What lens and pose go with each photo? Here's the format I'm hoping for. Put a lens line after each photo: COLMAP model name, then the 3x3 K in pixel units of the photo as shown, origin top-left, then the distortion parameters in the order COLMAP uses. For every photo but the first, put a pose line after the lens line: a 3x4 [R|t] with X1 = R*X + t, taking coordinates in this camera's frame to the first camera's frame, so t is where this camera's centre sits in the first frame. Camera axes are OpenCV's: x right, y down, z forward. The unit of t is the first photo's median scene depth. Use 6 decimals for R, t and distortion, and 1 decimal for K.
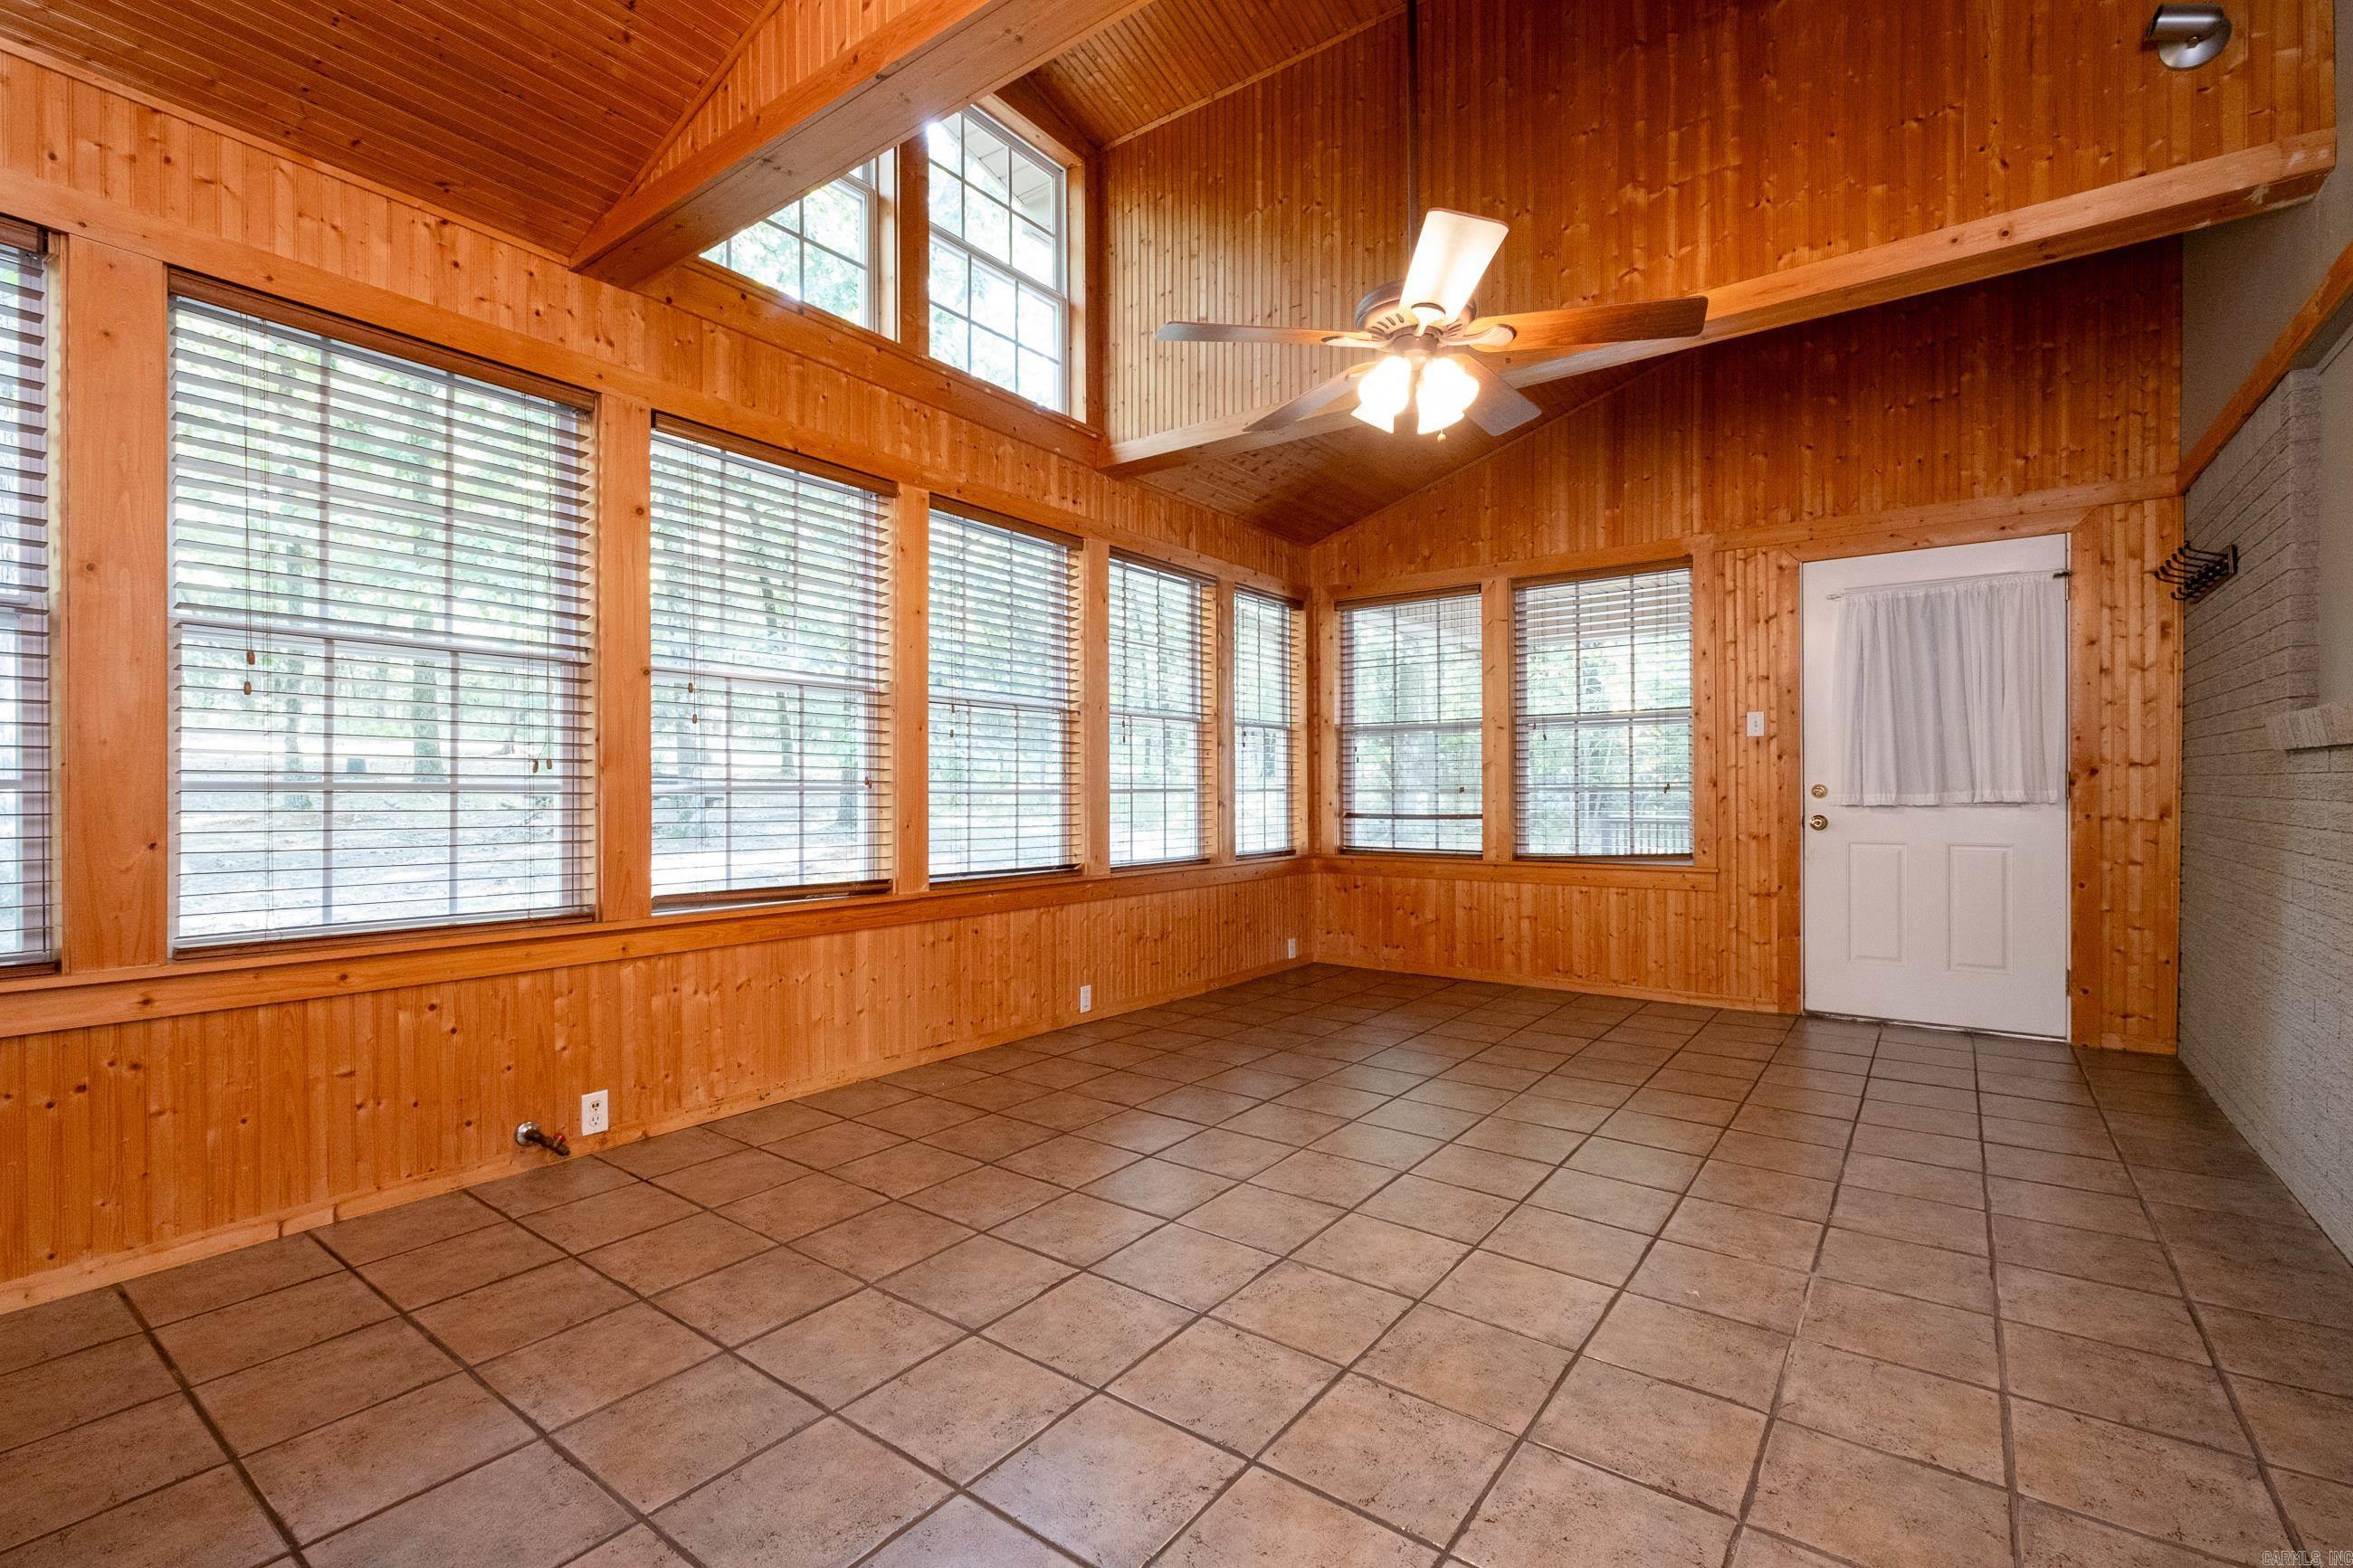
lens RADIAL K [[1069.1, 0, 1164.7], [0, 1069.1, 786.5], [0, 0, 1]] dist [-0.002302, -0.000216]
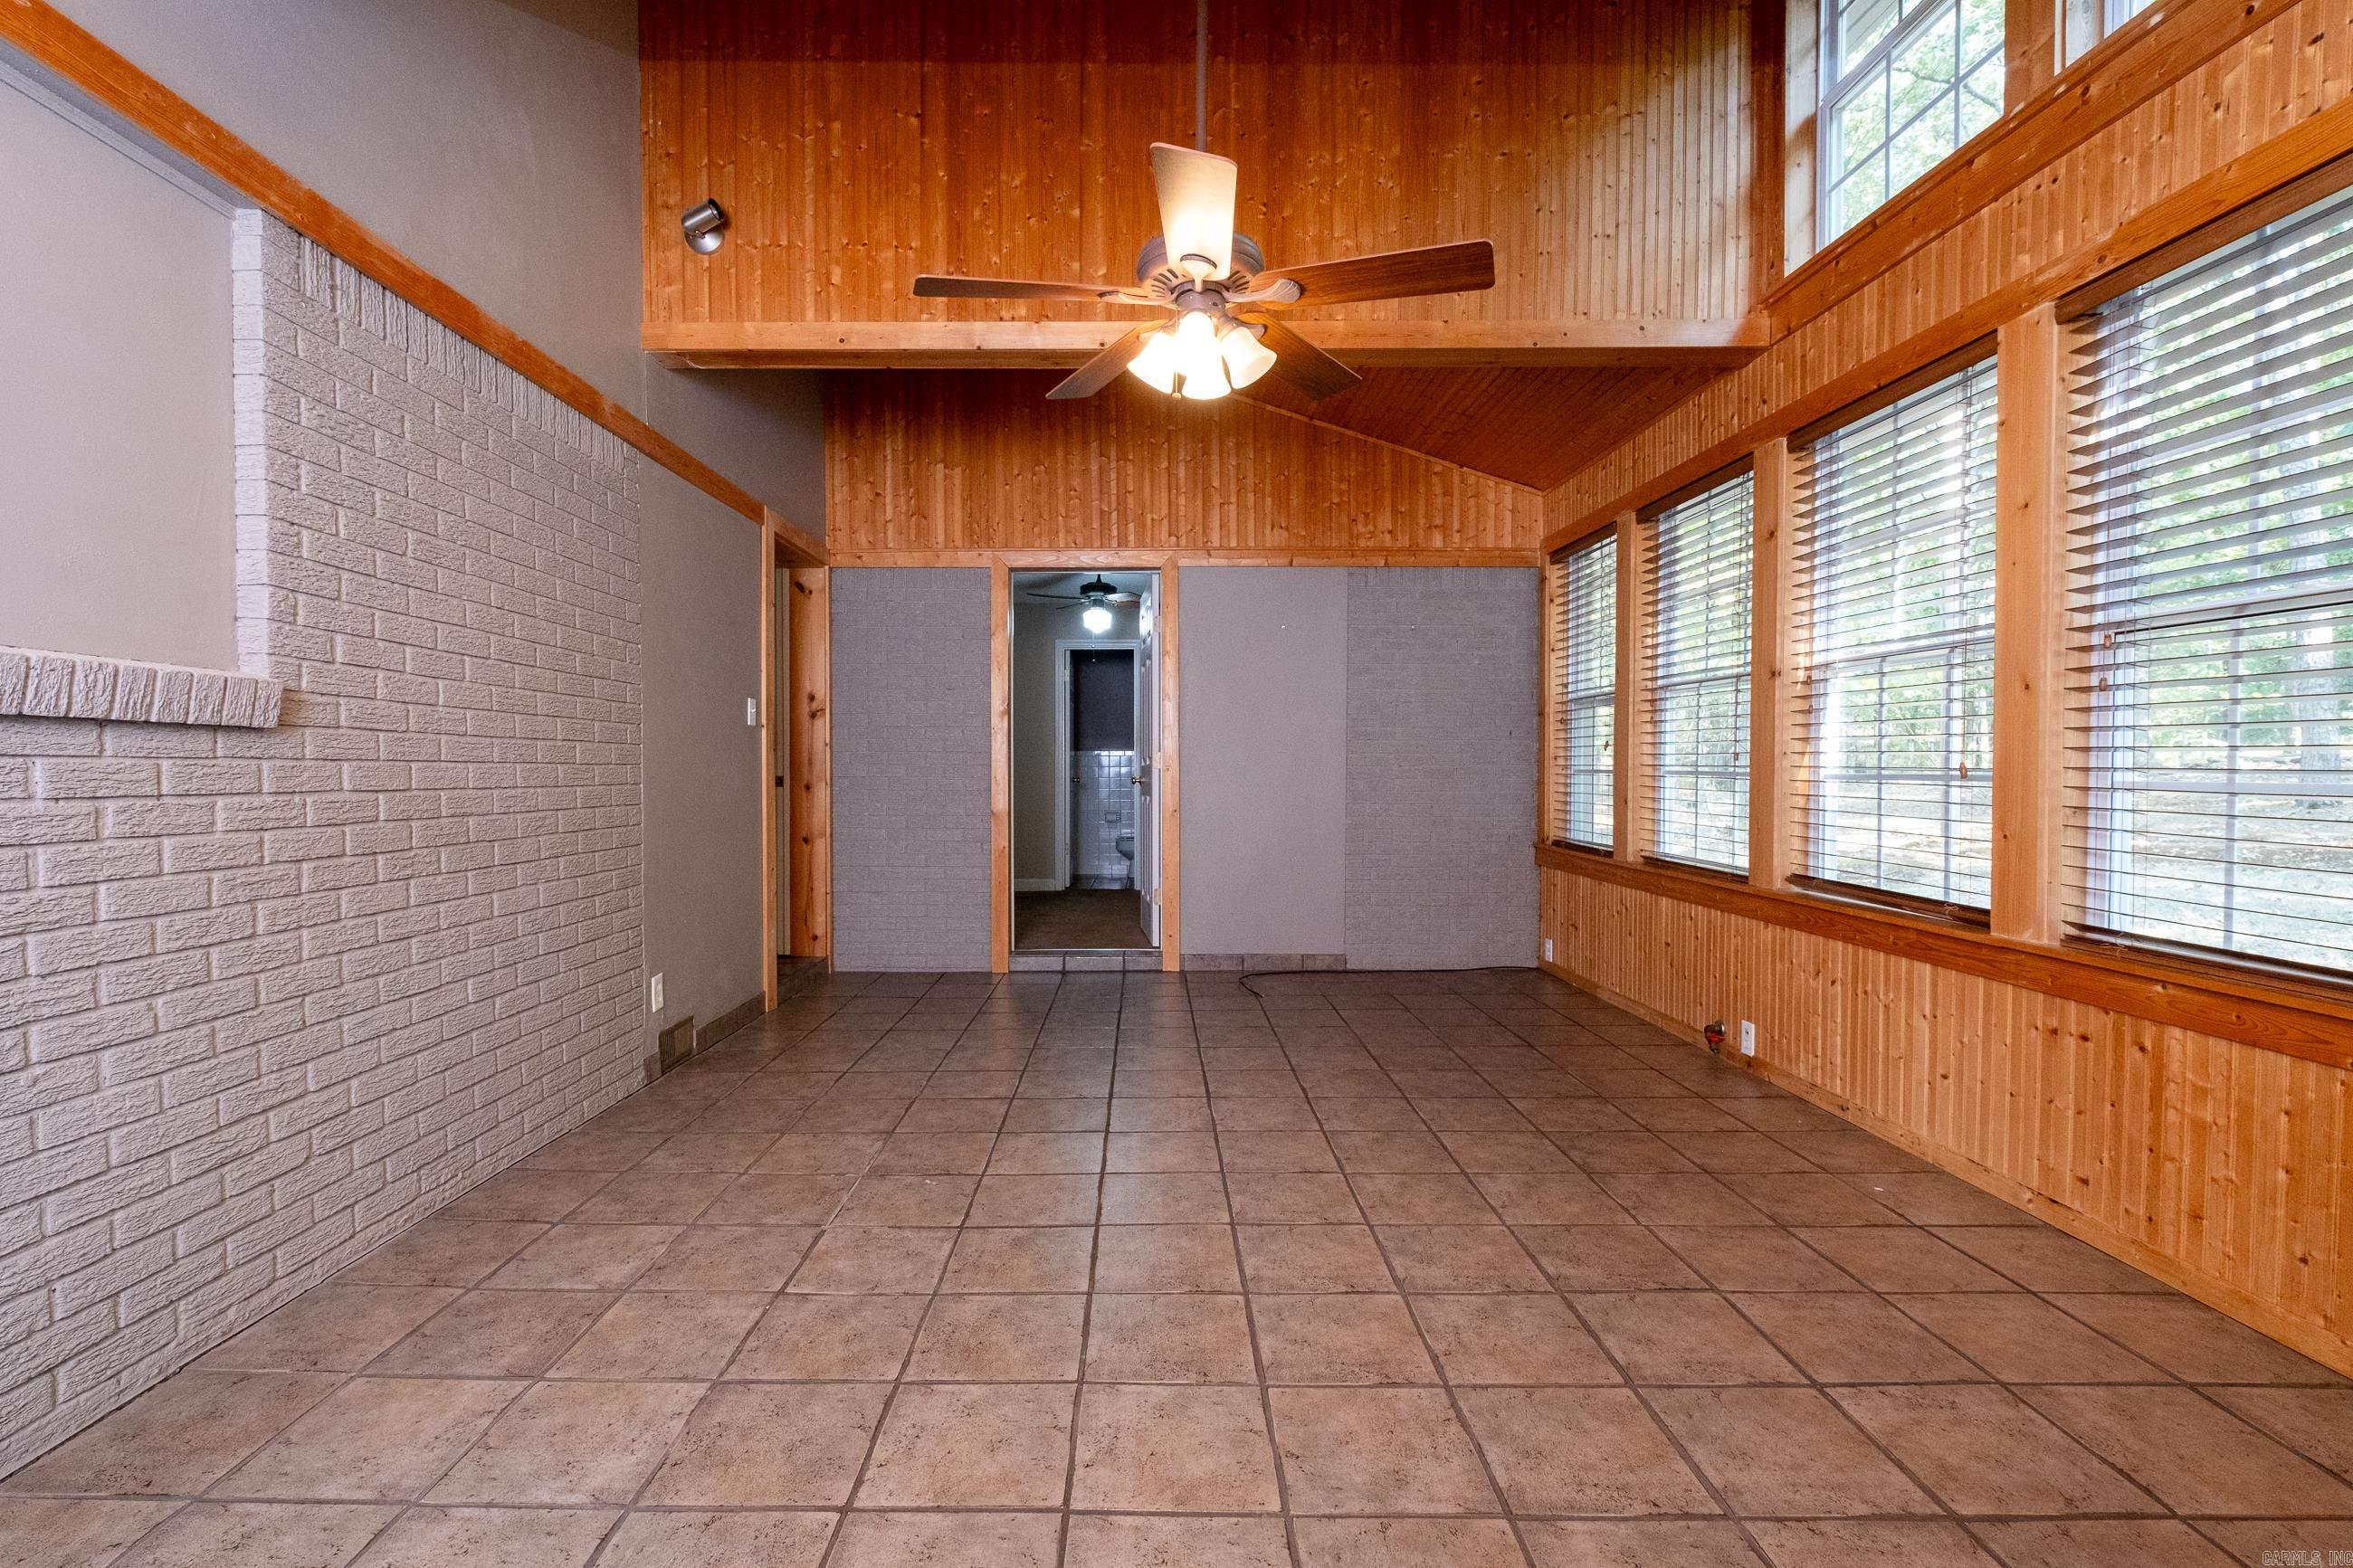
lens RADIAL K [[1069.1, 0, 1164.9], [0, 1069.1, 790.6], [0, 0, 1]] dist [-0.002302, -0.000216]
pose [[-0.795698, 0.009965, -0.605612, 0.501892], [-0.002254, 0.999809, 0.019413, -0.002740], [0.605690, 0.016812, -0.795523, 1.050840]]
